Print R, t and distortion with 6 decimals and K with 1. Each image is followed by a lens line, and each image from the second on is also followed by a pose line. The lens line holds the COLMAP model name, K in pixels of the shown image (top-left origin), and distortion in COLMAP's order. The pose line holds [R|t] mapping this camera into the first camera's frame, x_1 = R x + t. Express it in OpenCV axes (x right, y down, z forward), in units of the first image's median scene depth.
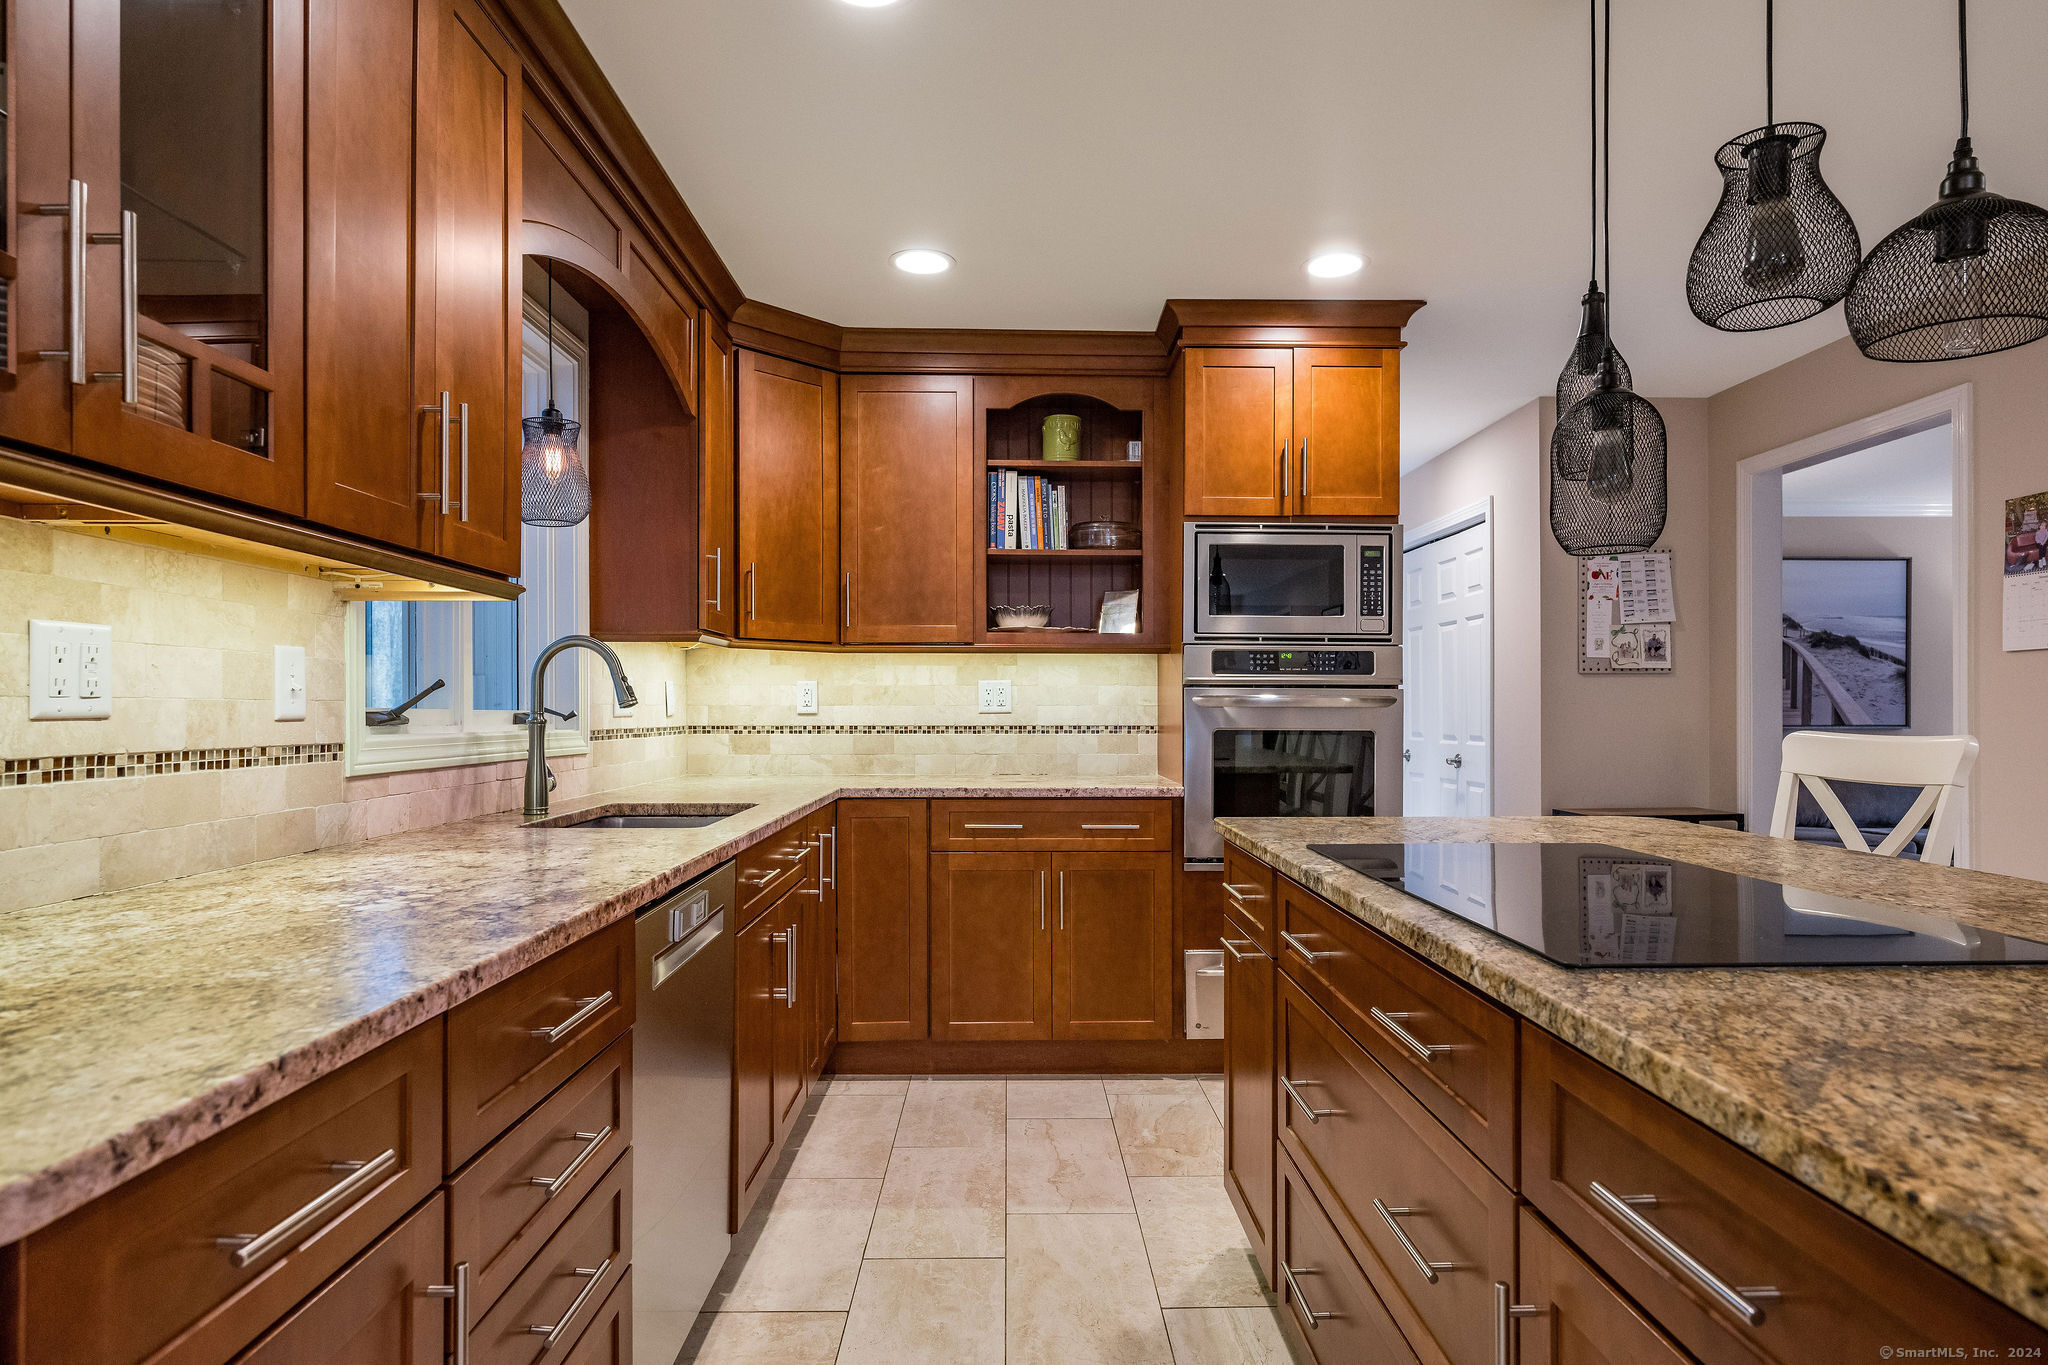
lens RADIAL K [[1106.7, 0, 1022.9], [0, 1106.7, 709.5], [0, 0, 1]] dist [0.000930, 0.000789]
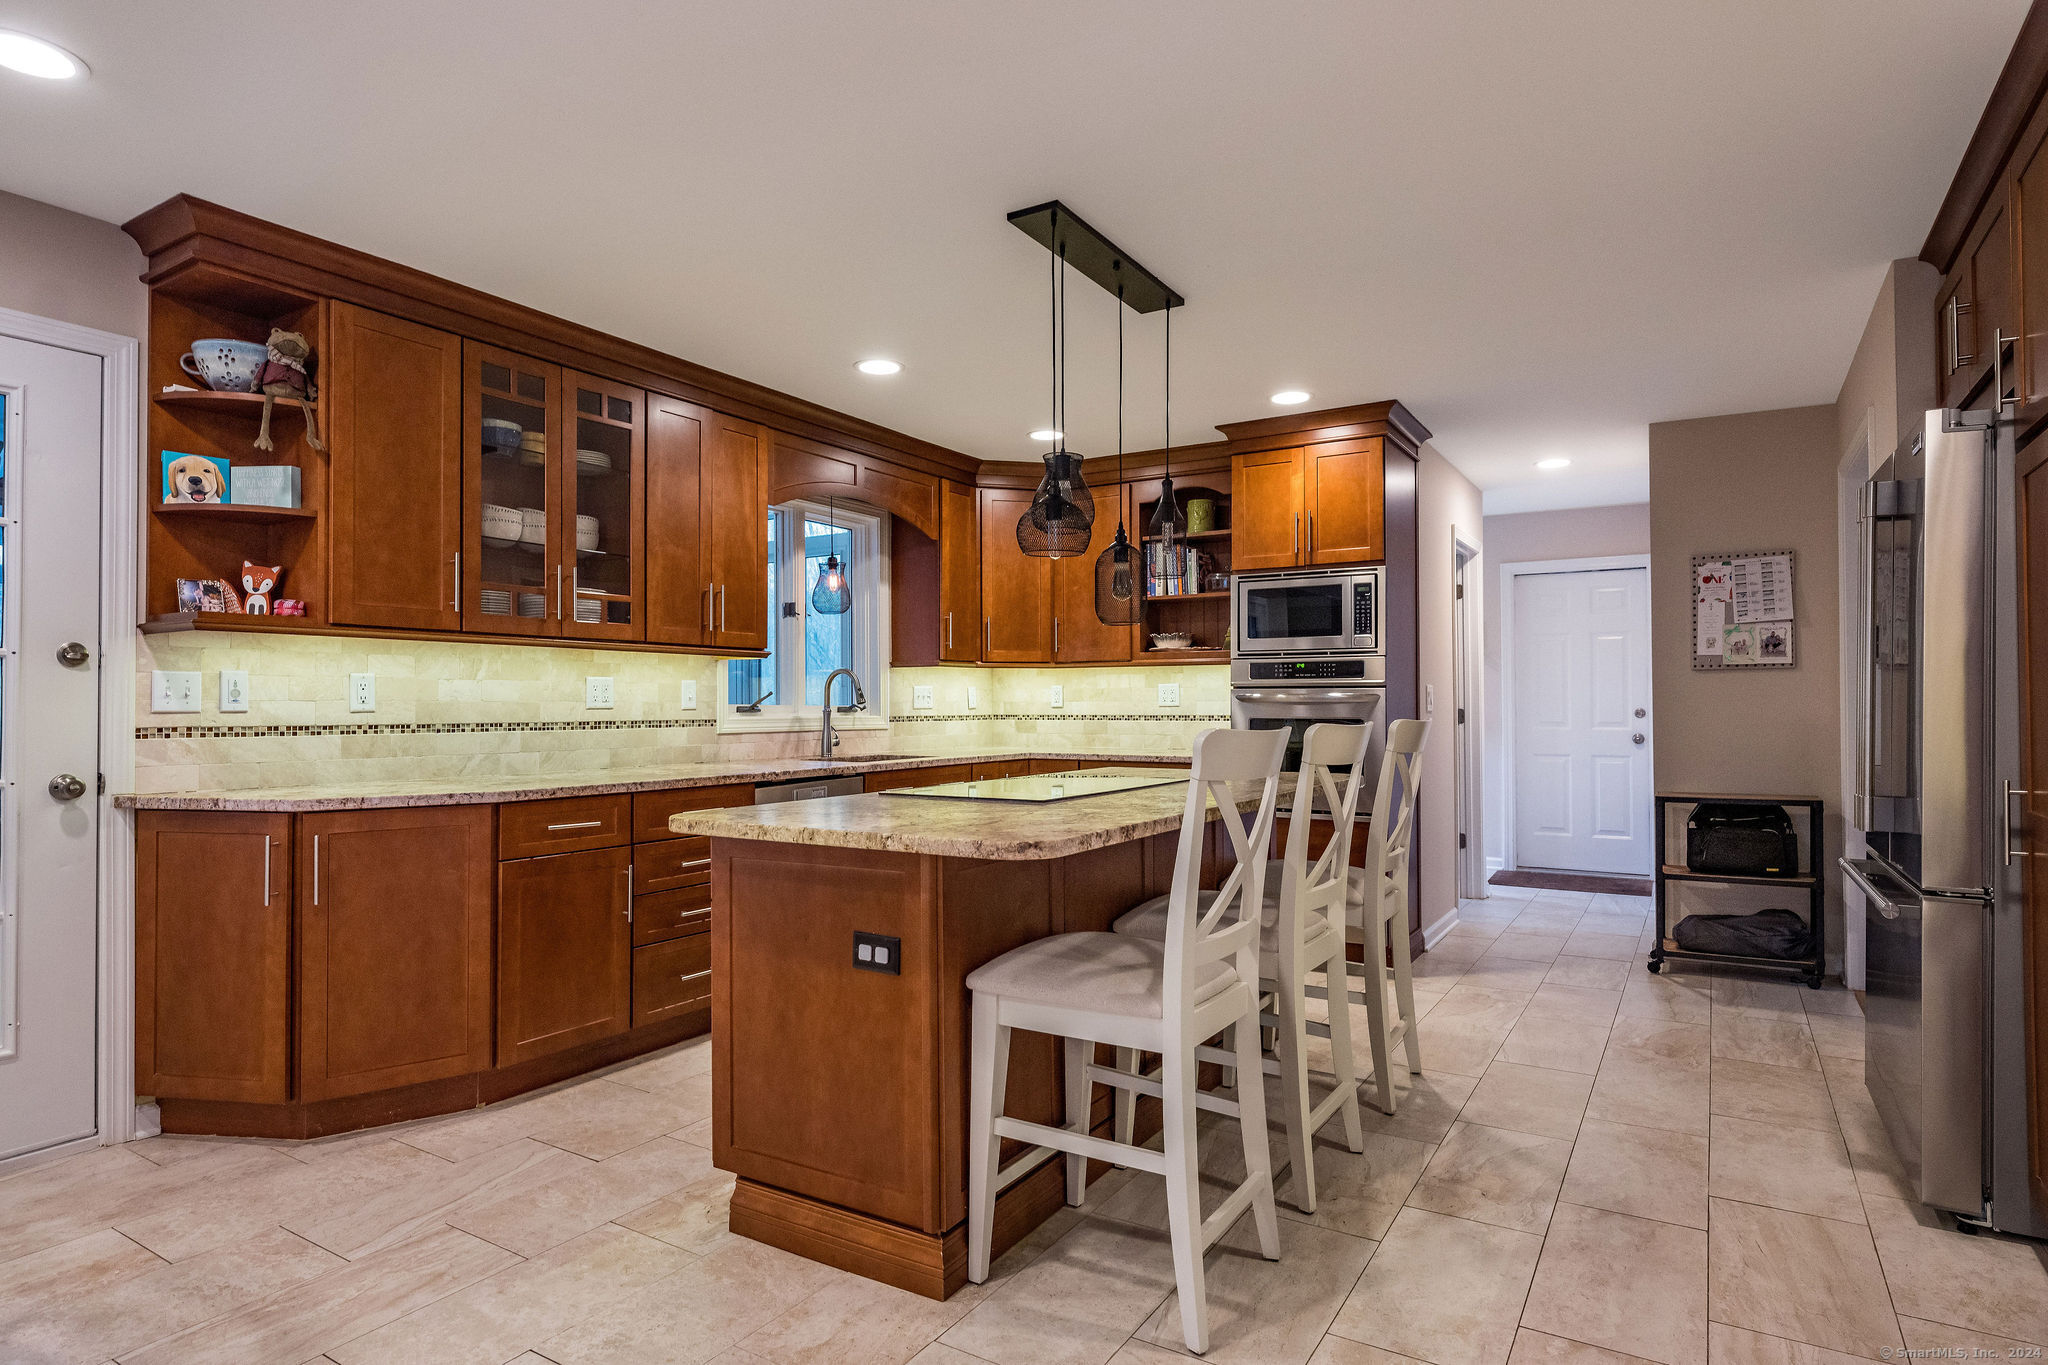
lens RADIAL K [[1106.7, 0, 1040.0], [0, 1106.7, 685.8], [0, 0, 1]] dist [0.000930, 0.000789]
pose [[0.840835, -0.011407, -0.541171, 0.675706], [0.002791, 0.999856, -0.016739, -0.000217], [0.541284, 0.012564, 0.840746, -0.337220]]
